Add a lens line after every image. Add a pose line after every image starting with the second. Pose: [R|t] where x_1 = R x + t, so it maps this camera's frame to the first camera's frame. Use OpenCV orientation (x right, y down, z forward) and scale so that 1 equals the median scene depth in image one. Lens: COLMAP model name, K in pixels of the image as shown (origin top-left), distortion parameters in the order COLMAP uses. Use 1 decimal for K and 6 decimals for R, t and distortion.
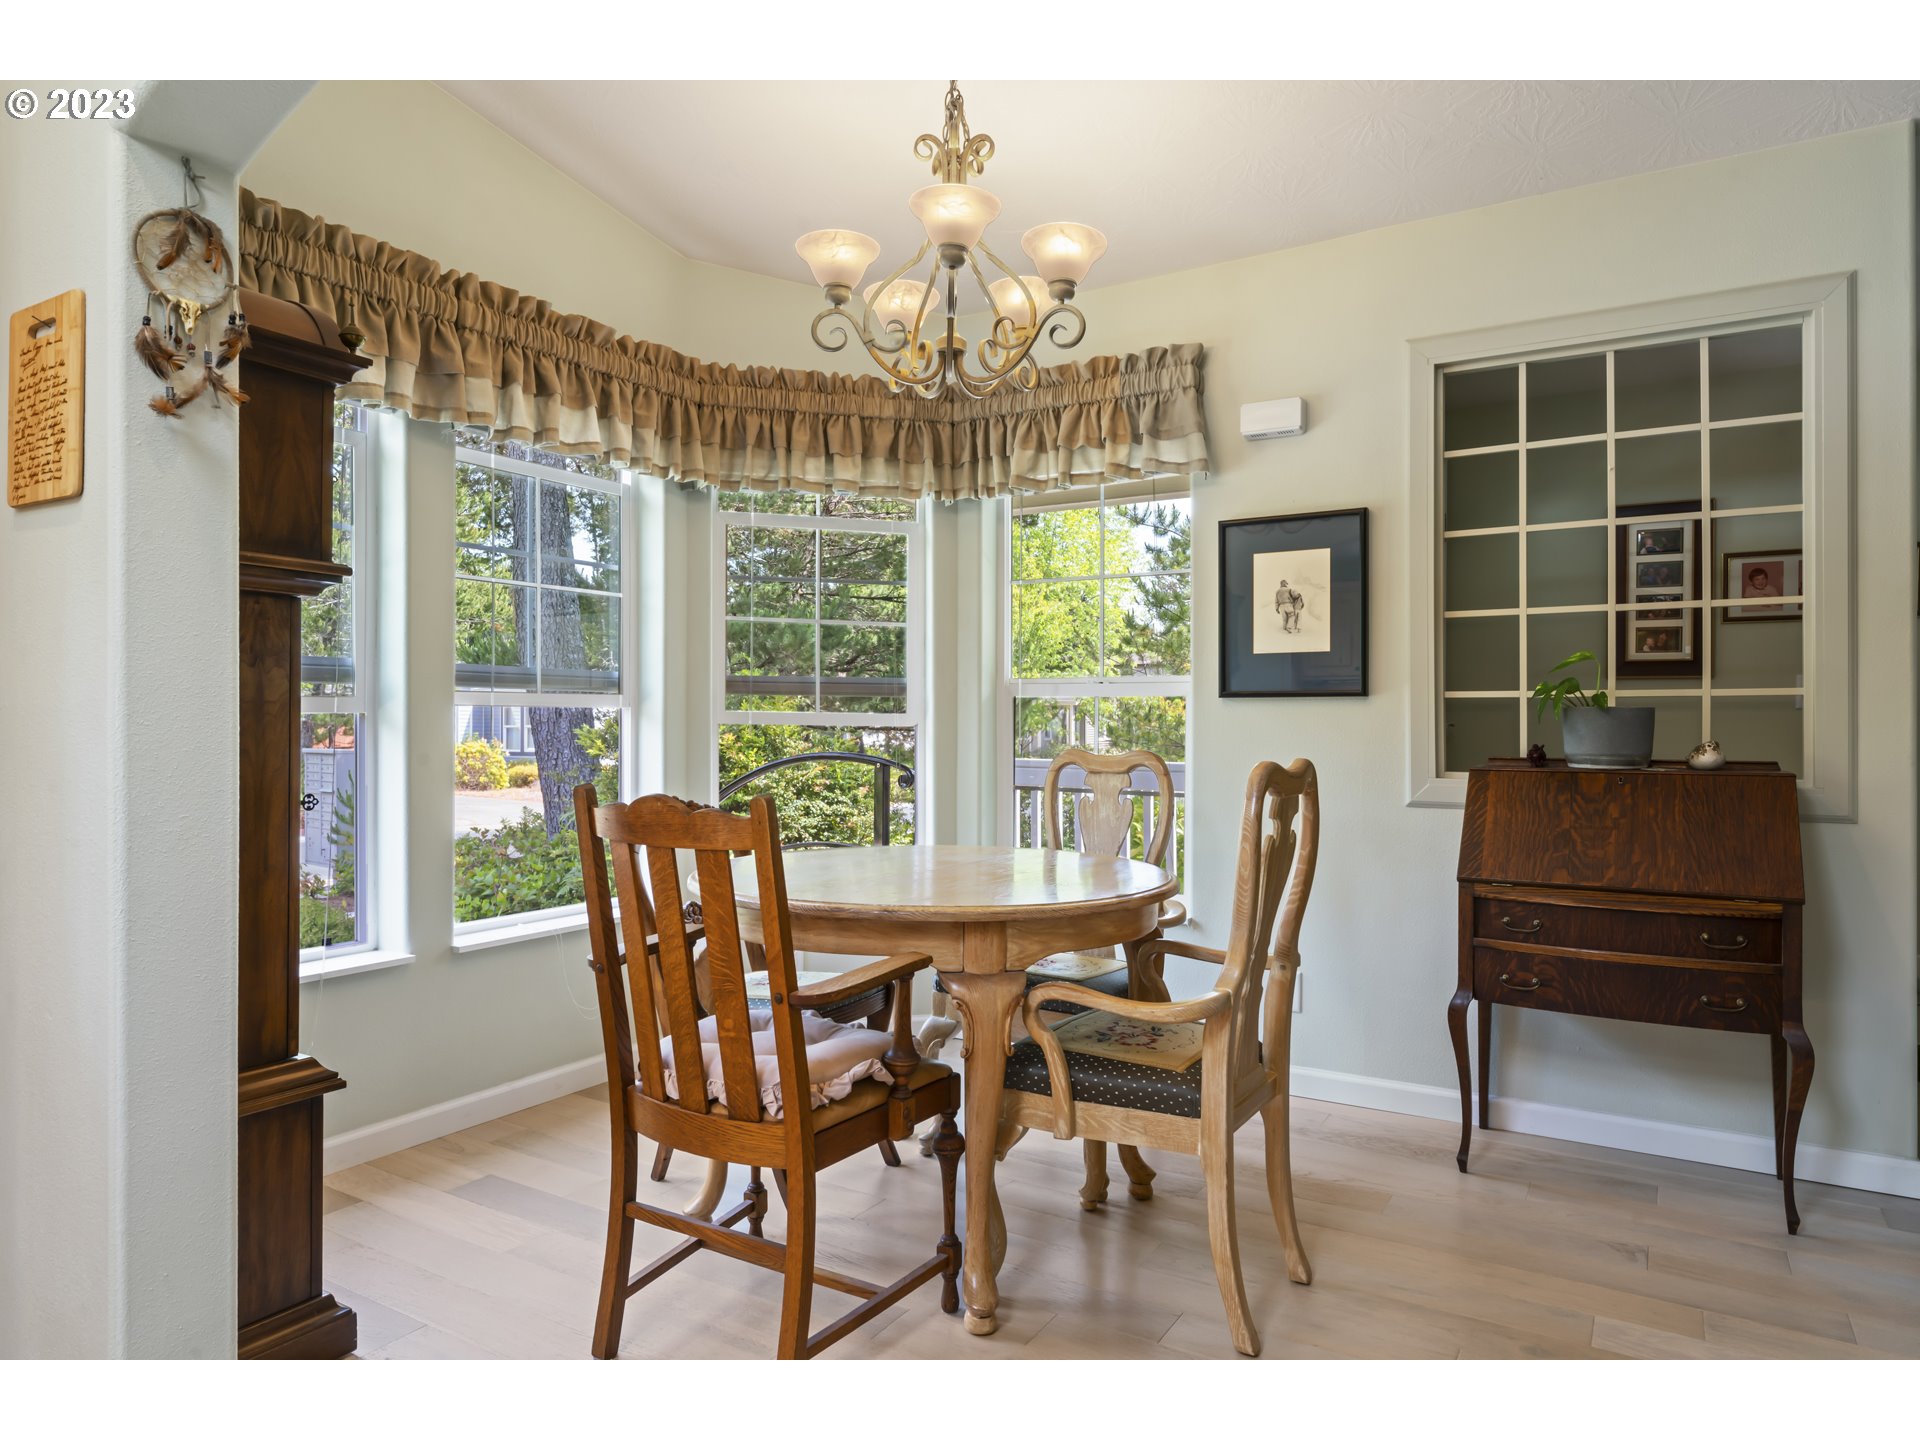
lens RADIAL K [[1159.5, 0, 967.3], [0, 1159.5, 726.5], [0, 0, 1]] dist [-0.002888, 0.000261]
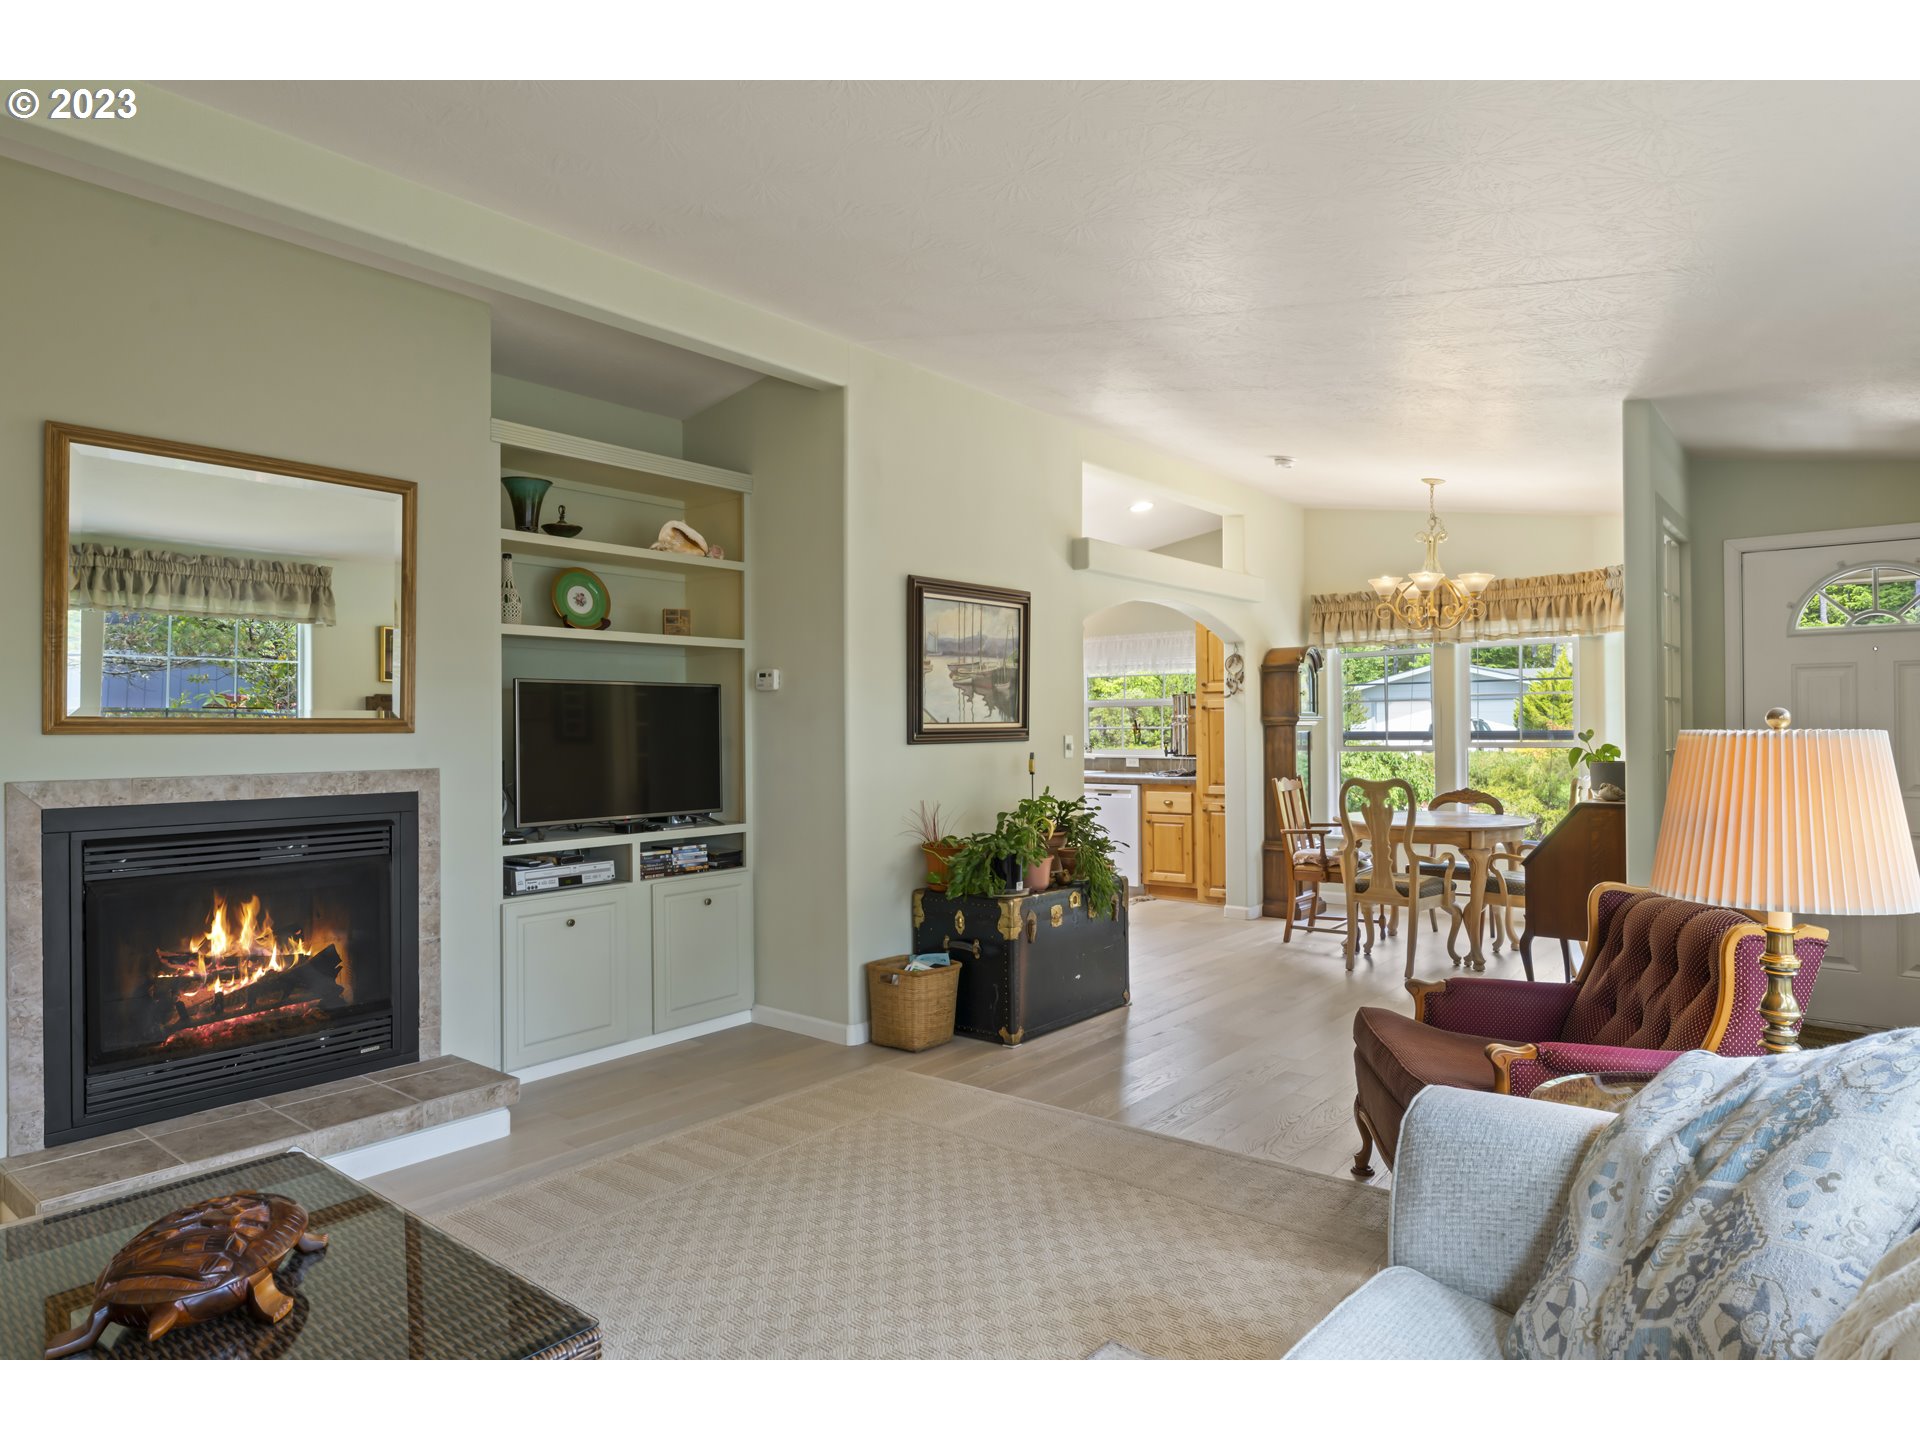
lens RADIAL K [[1088.8, 0, 963.4], [0, 1088.8, 726.5], [0, 0, 1]] dist [-0.000282, 0.000986]
pose [[-0.146707, -0.003834, -0.989173, 2.061415], [0.008835, 0.999948, -0.005186, -0.061724], [0.989141, -0.009501, -0.146665, 0.272999]]
